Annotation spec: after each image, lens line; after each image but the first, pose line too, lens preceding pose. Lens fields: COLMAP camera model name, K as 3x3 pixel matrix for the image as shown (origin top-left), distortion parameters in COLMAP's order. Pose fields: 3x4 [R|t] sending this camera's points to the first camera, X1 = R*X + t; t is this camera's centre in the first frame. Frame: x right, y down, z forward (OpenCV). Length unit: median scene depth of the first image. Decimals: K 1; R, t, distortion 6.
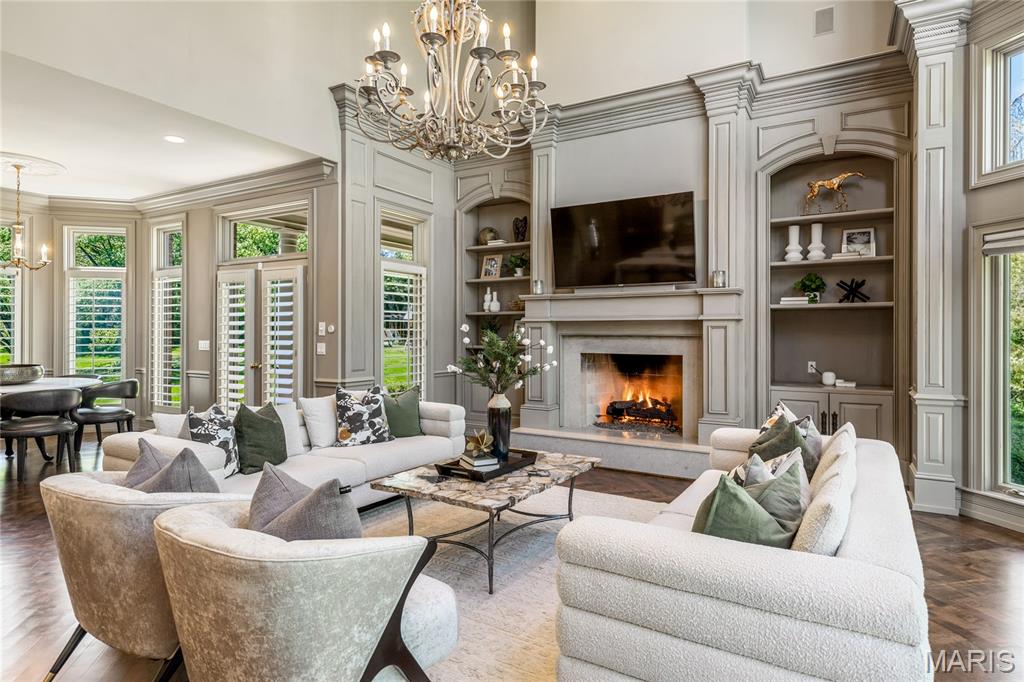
lens RADIAL K [[578.0, 0, 523.1], [0, 578.0, 330.7], [0, 0, 1]] dist [0.012419, -0.001459]
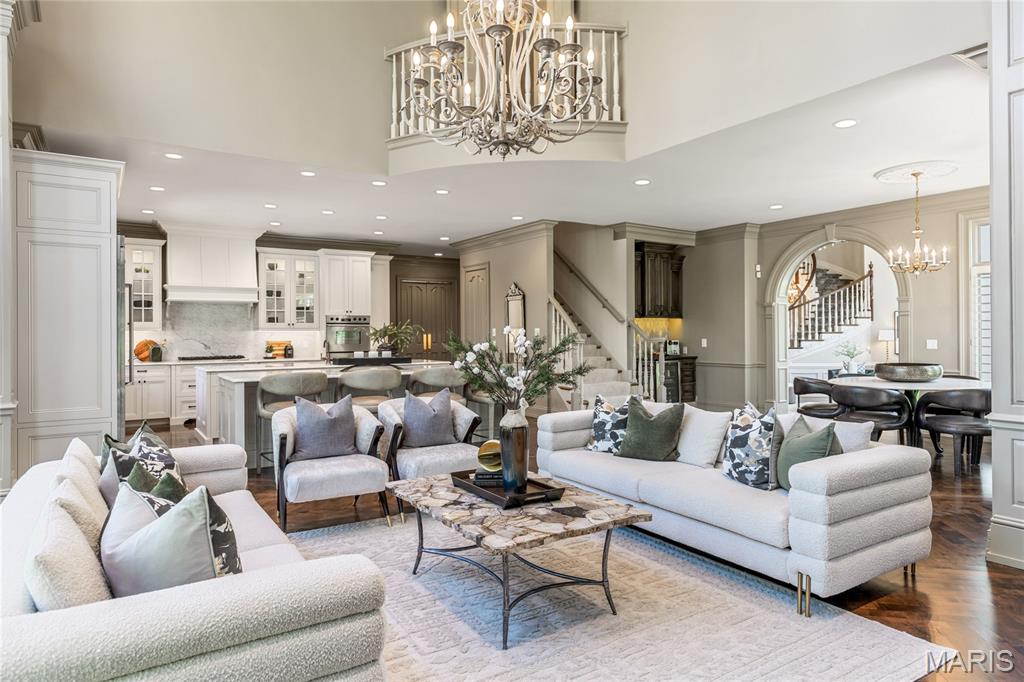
lens RADIAL K [[601.9, 0, 518.8], [0, 601.9, 332.7], [0, 0, 1]] dist [-0.000124, -0.001246]
pose [[-0.426055, -0.001562, -0.904696, 0.438209], [0.007646, 0.999957, -0.005327, 0.003802], [0.904665, -0.009187, -0.426025, 0.850559]]
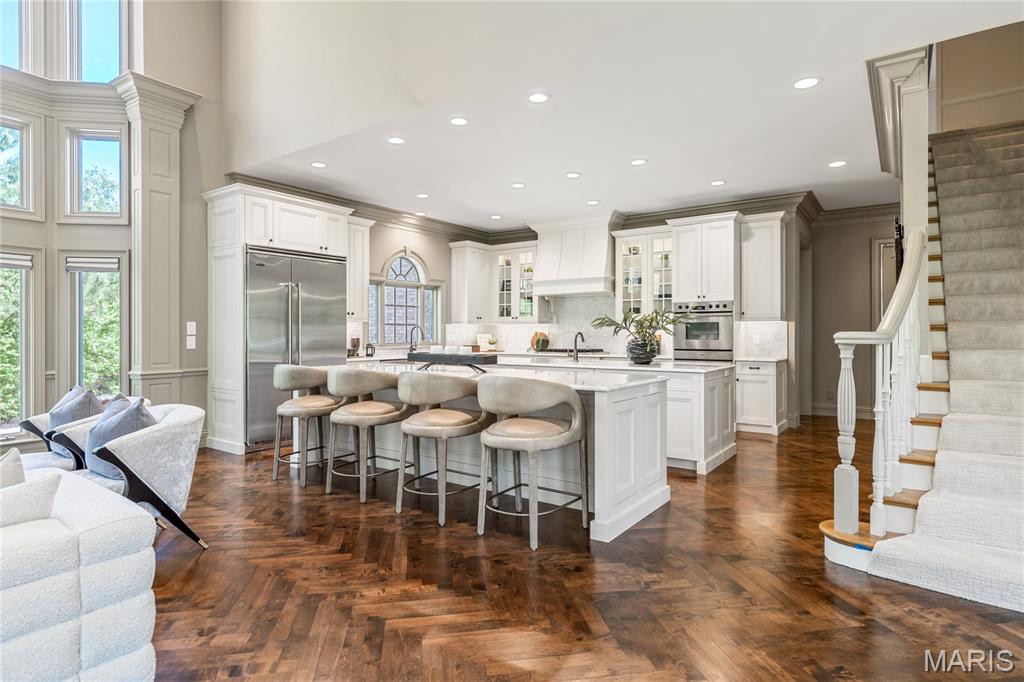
lens RADIAL K [[556.0, 0, 517.3], [0, 556.0, 331.7], [0, 0, 1]] dist [0.006992, -0.001795]
pose [[-0.997365, -0.002201, 0.072514, -0.672437], [-0.002639, 0.999979, -0.005953, 0.015288], [-0.072499, -0.006129, -0.997350, 0.914284]]
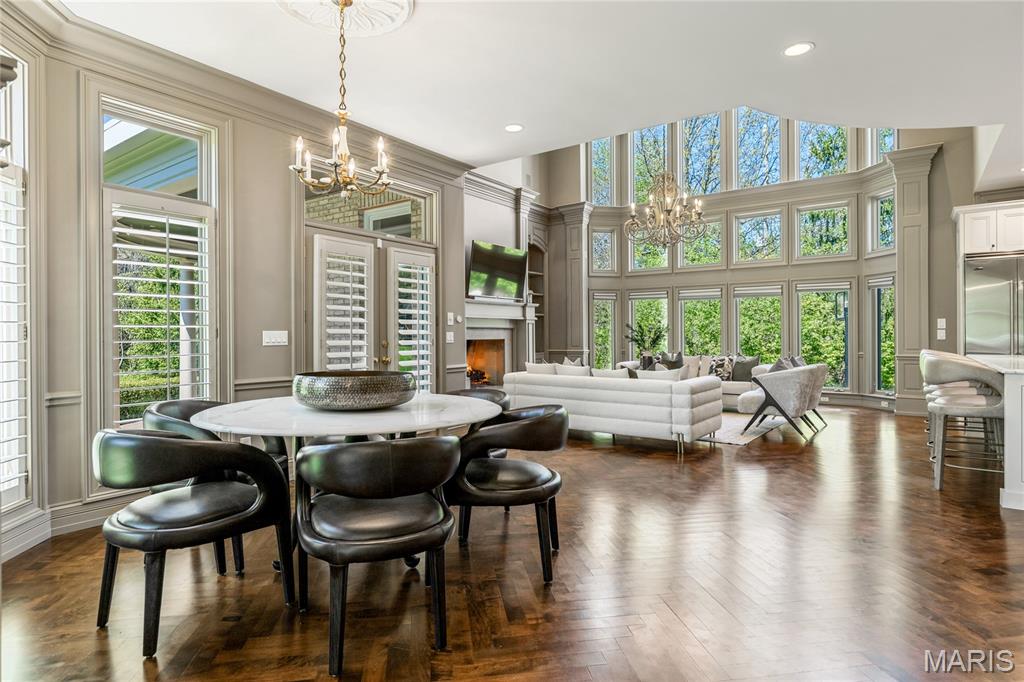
lens RADIAL K [[556.0, 0, 516.2], [0, 556.0, 334.0], [0, 0, 1]] dist [0.006992, -0.001795]
pose [[0.080656, -0.000426, 0.996742, -1.429980], [0.003577, 0.999994, 0.000138, 0.026671], [-0.996736, 0.003554, 0.080657, 0.837457]]
